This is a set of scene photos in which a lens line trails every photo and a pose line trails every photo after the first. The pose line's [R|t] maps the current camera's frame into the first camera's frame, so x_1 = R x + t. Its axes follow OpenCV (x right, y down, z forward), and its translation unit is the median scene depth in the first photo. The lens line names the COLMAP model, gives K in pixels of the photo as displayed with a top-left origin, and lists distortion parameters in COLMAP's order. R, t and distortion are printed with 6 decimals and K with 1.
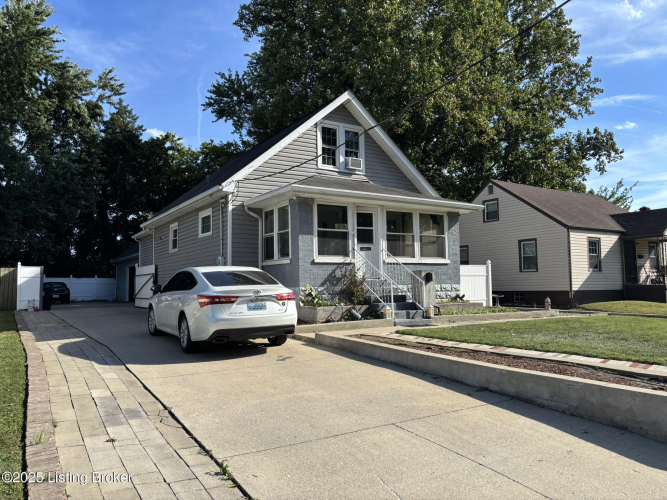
lens RADIAL K [[503.4, 0, 336.7], [0, 503.4, 249.1], [0, 0, 1]] dist [0.028381, -0.001608]
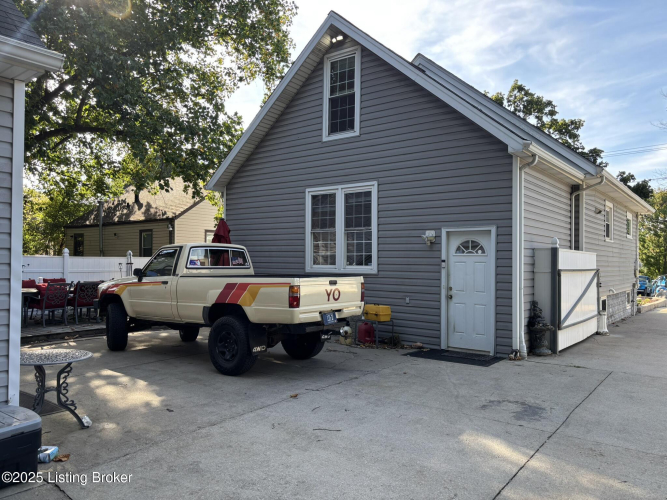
lens RADIAL K [[503.4, 0, 336.7], [0, 503.4, 249.1], [0, 0, 1]] dist [0.028381, -0.001608]
pose [[-0.339871, 0.031860, 0.939932, -0.423521], [-0.078298, 0.994998, -0.062038, 0.044608], [-0.937207, -0.094680, -0.335676, 0.783679]]
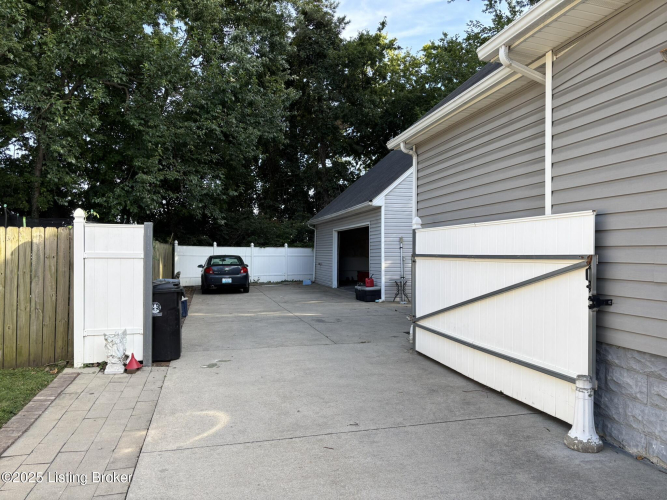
lens RADIAL K [[503.4, 0, 336.7], [0, 503.4, 249.1], [0, 0, 1]] dist [0.028381, -0.001608]
pose [[0.946038, 0.012789, -0.323804, -0.211807], [0.009138, 0.997771, 0.066105, 0.017140], [0.323927, -0.065497, 0.943812, 0.425985]]
